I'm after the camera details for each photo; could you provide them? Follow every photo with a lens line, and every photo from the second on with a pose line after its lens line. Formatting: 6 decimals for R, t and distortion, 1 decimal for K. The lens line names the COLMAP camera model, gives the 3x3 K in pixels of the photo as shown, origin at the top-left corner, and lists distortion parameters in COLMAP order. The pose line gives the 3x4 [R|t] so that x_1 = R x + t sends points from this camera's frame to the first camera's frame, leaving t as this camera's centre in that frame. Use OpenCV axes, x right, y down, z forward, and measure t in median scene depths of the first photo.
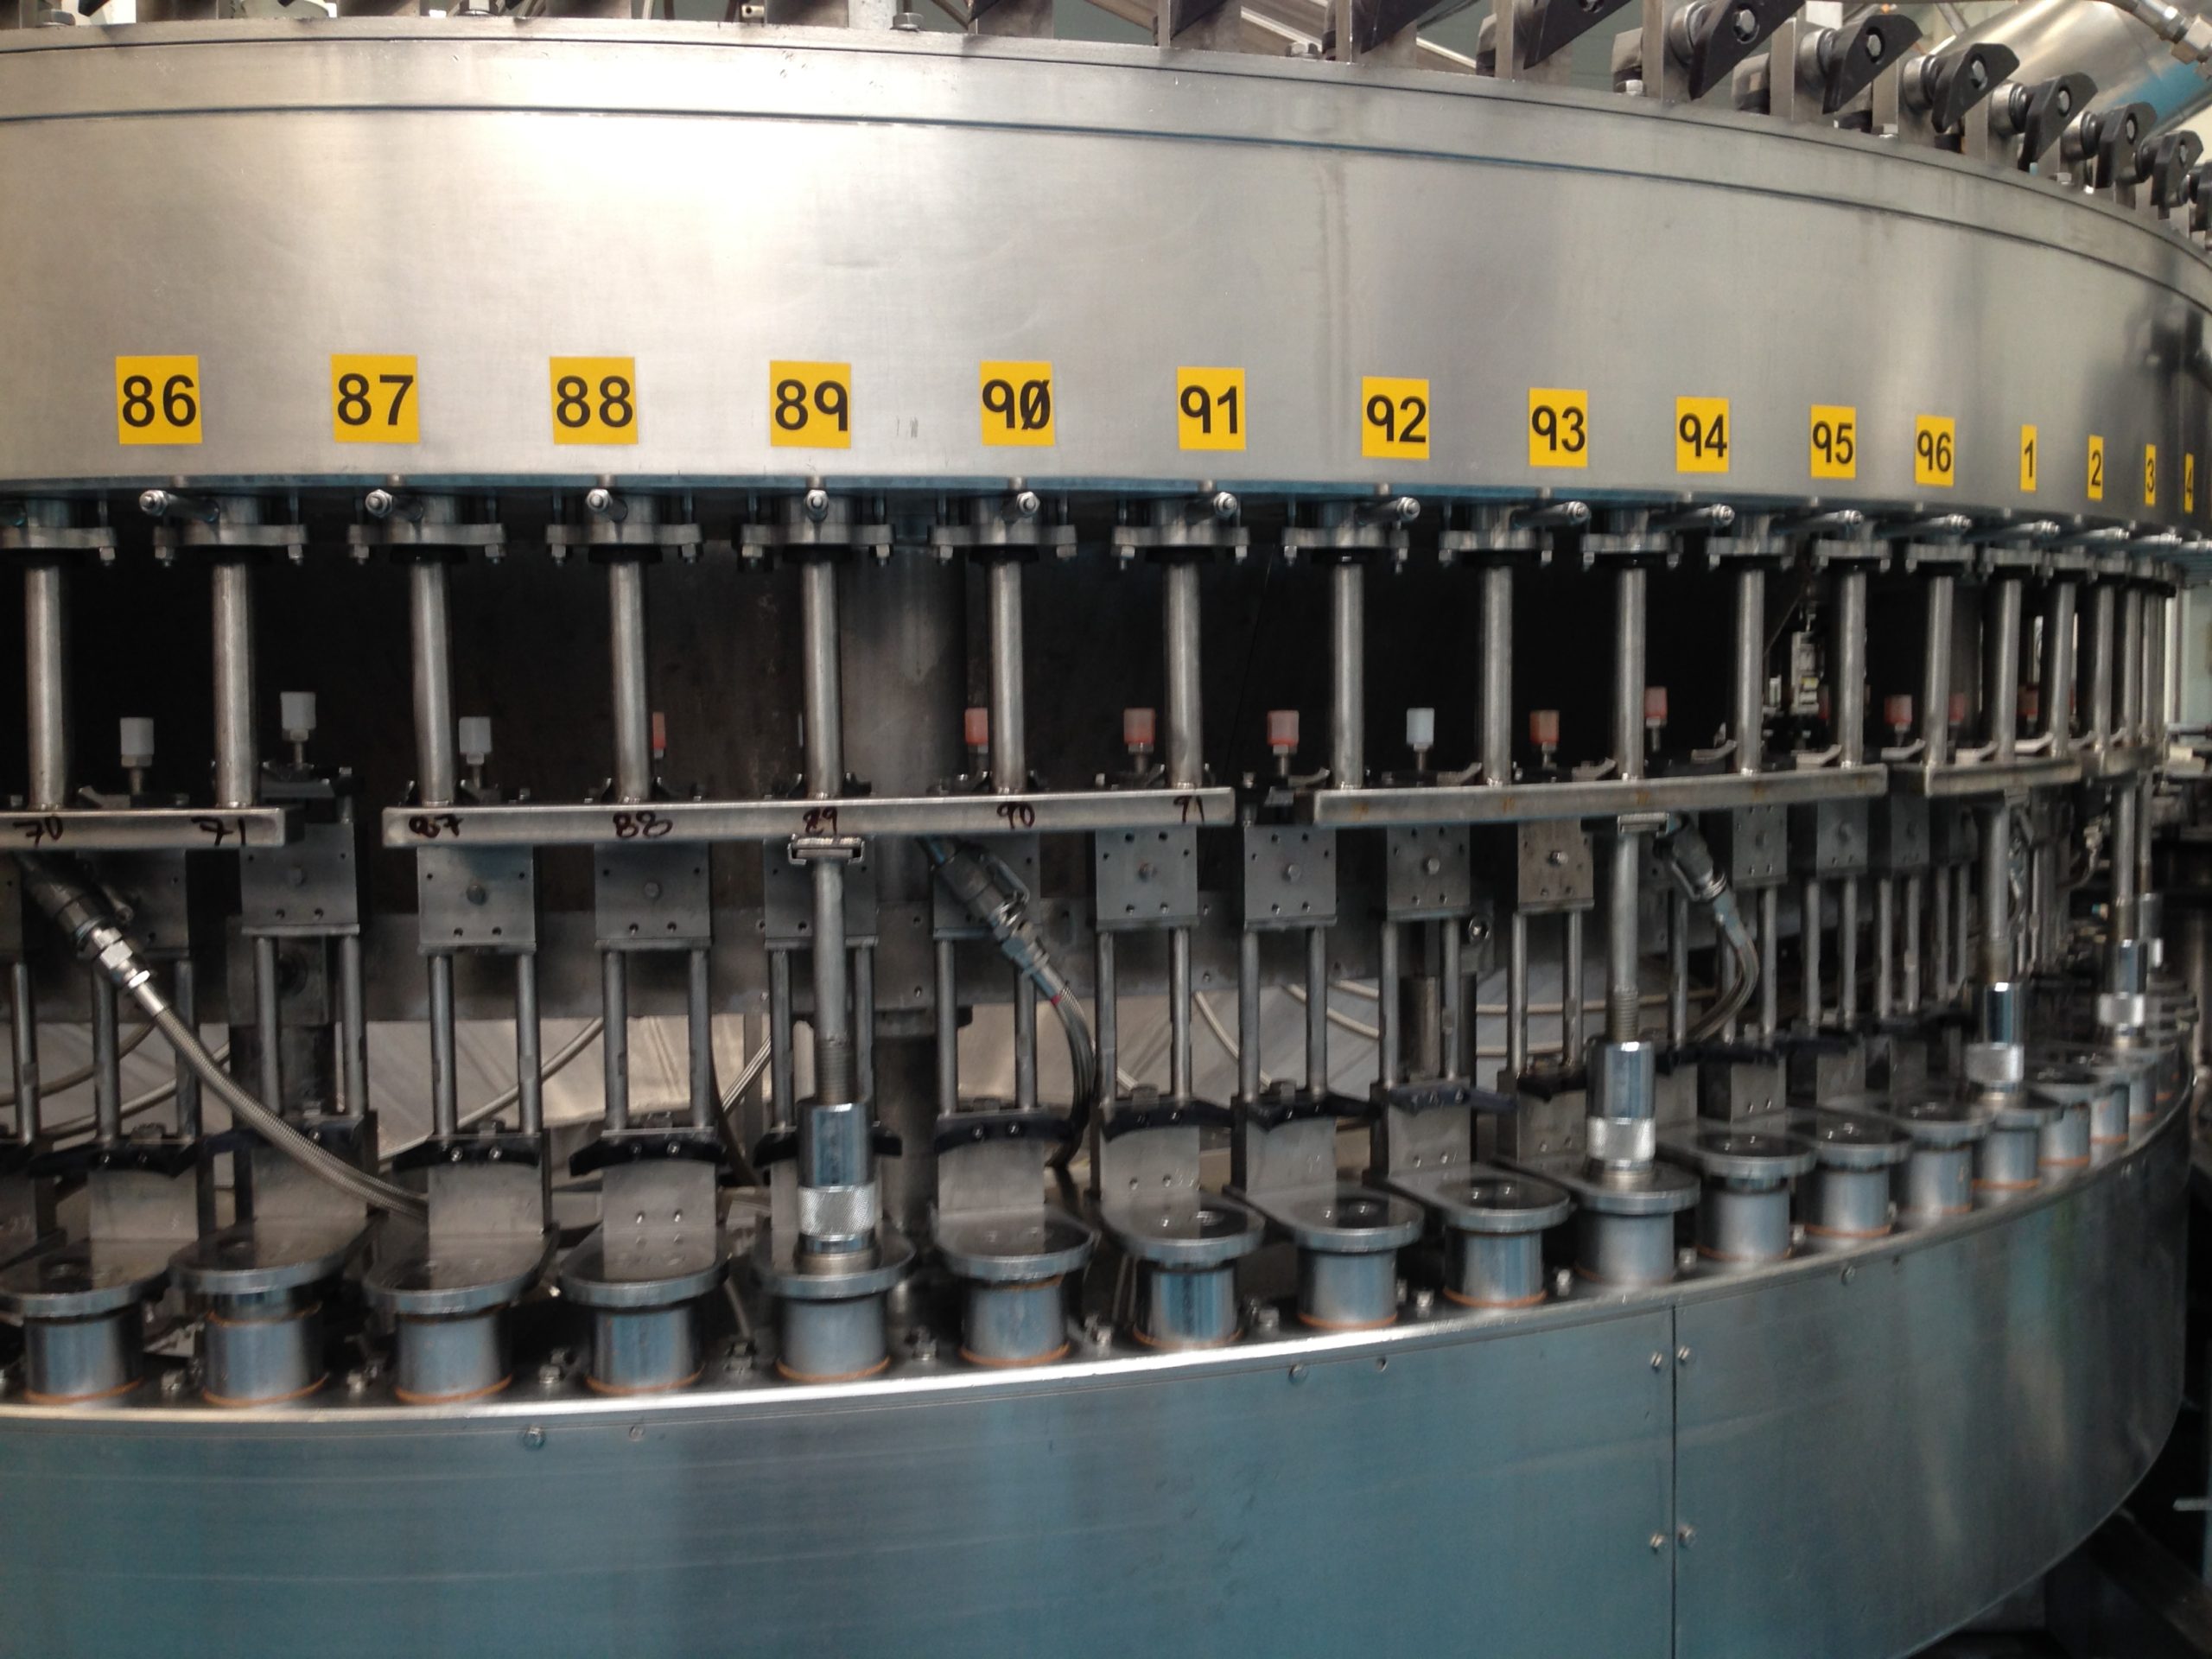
lens RADIAL K [[1986.6, 0, 1117.2], [0, 1986.6, 830.1], [0, 0, 1]] dist [0.105967, -0.175776]
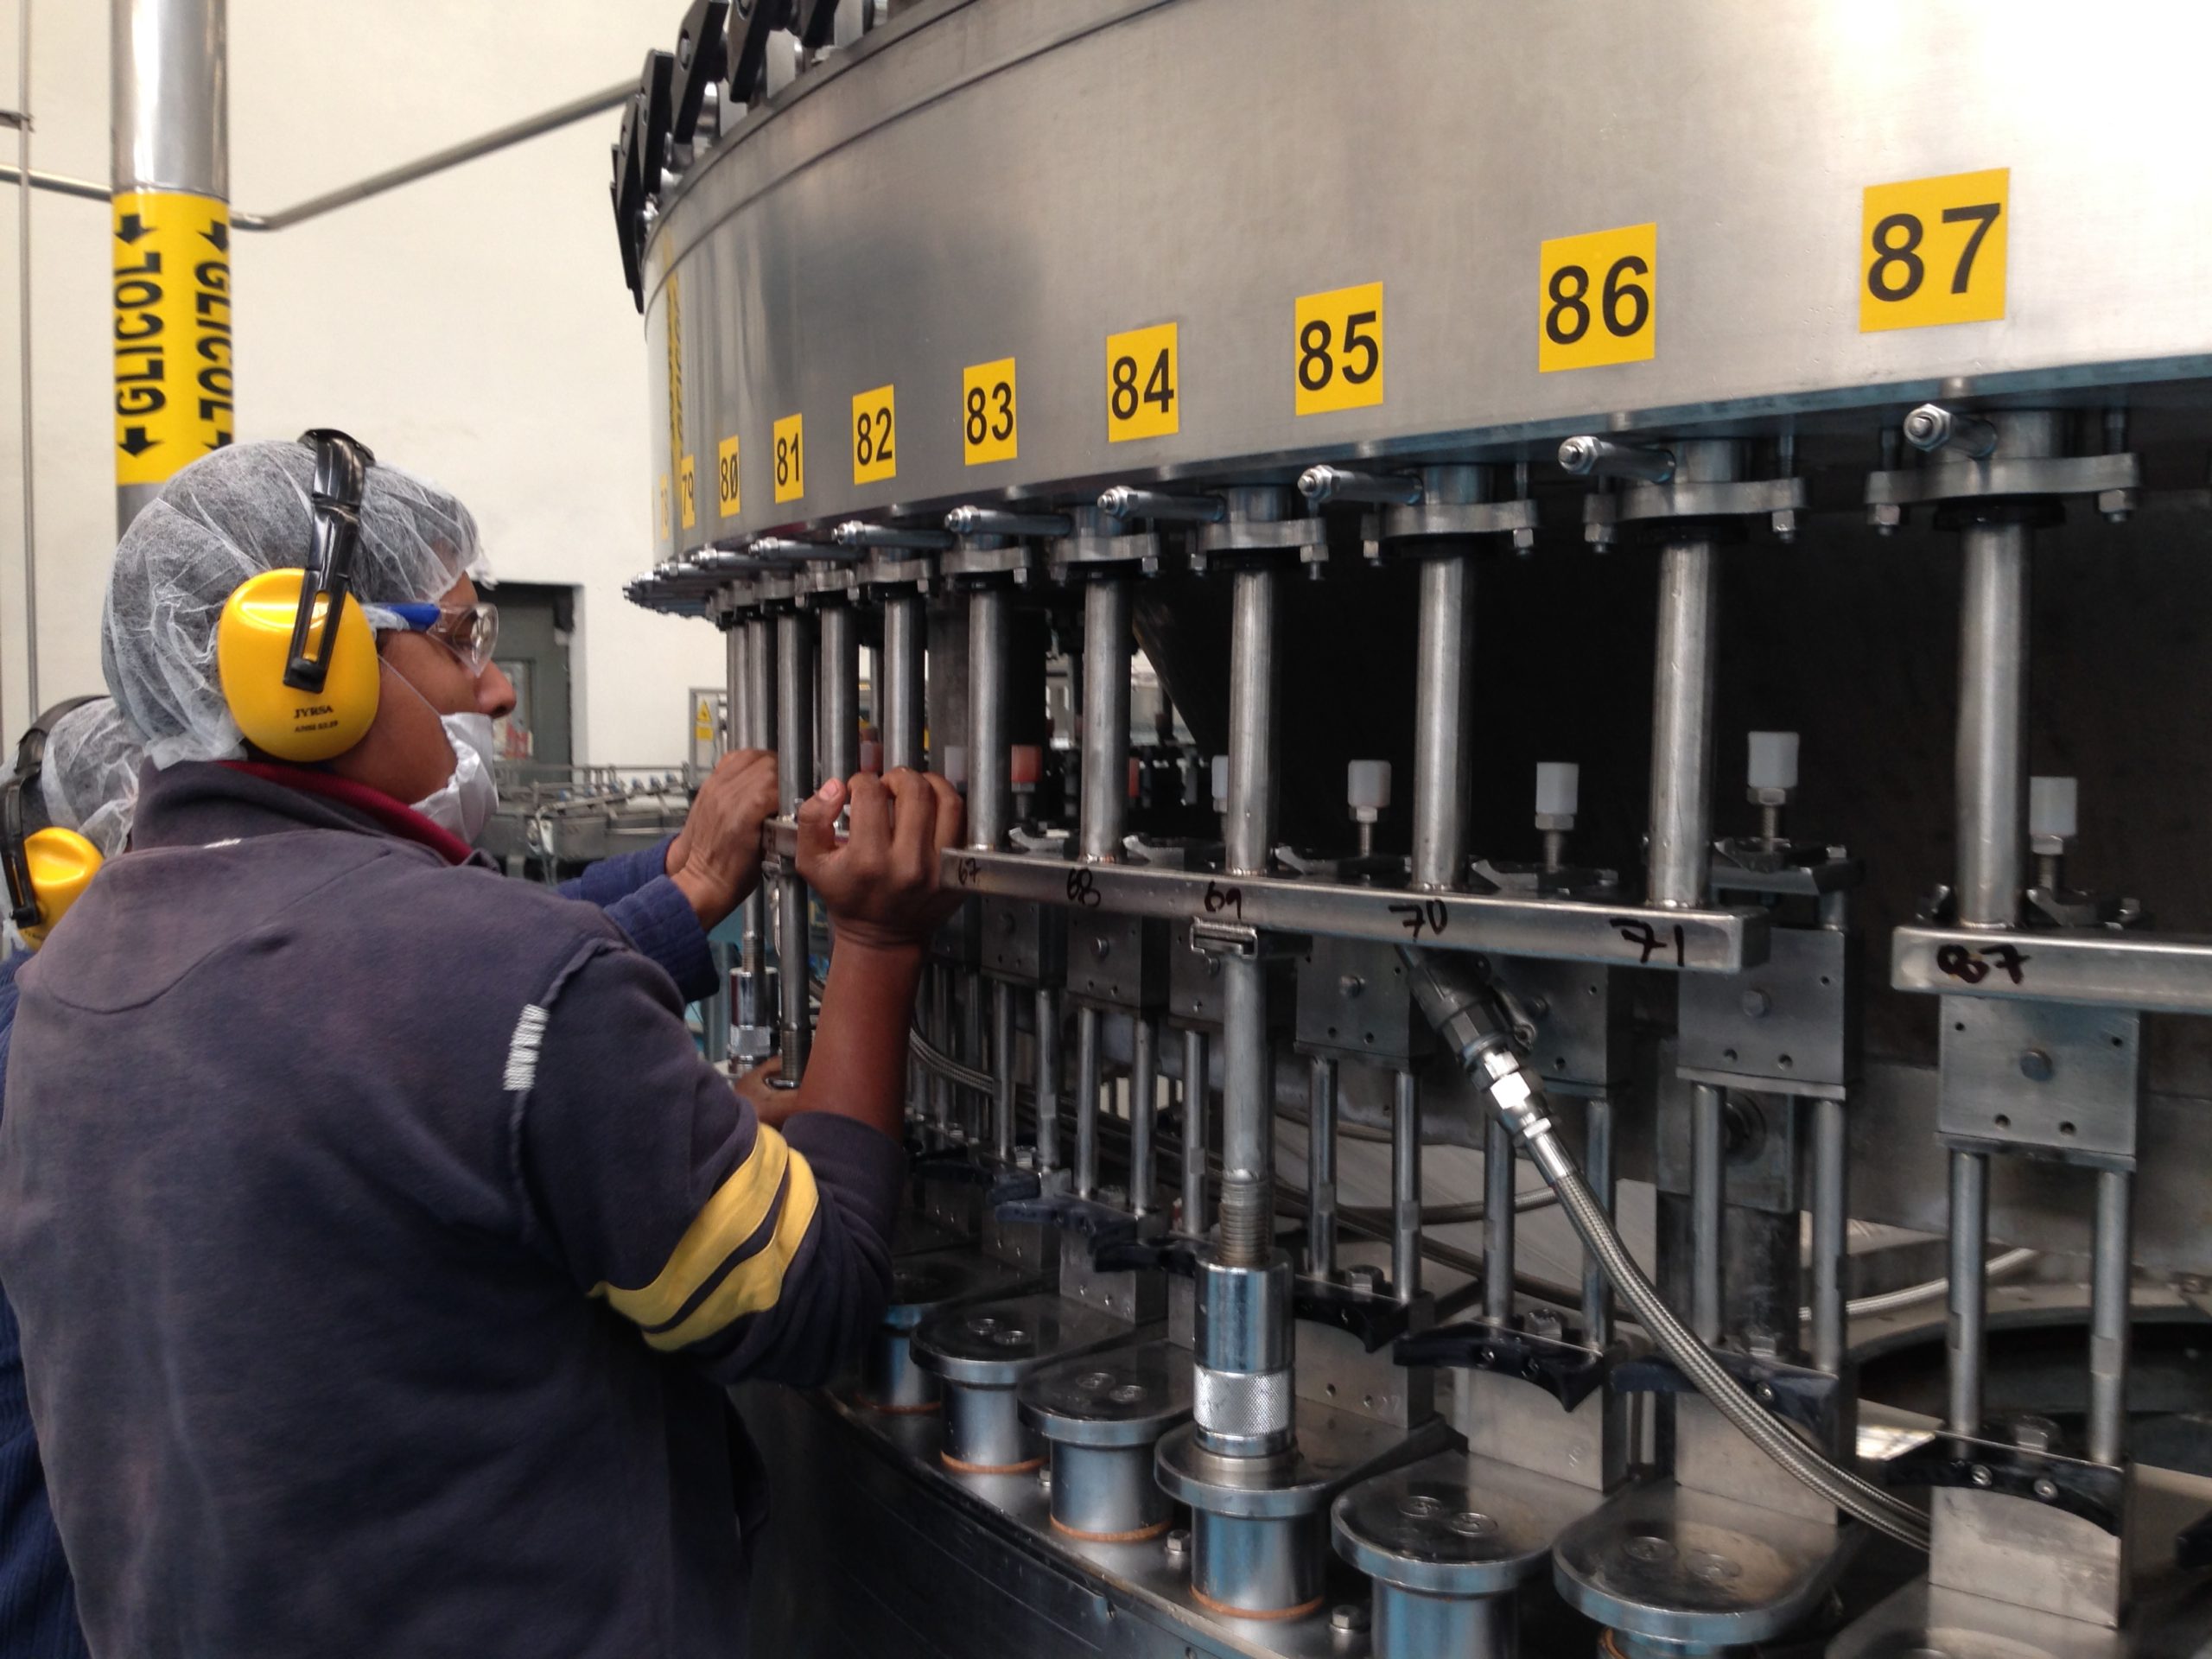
lens RADIAL K [[1986.6, 0, 1117.2], [0, 1986.6, 830.1], [0, 0, 1]] dist [0.105967, -0.175776]
pose [[0.761797, 0.052957, -0.645647, -0.146837], [-0.048607, 0.998516, 0.024549, -0.043648], [0.645989, 0.012682, 0.763241, 0.364248]]
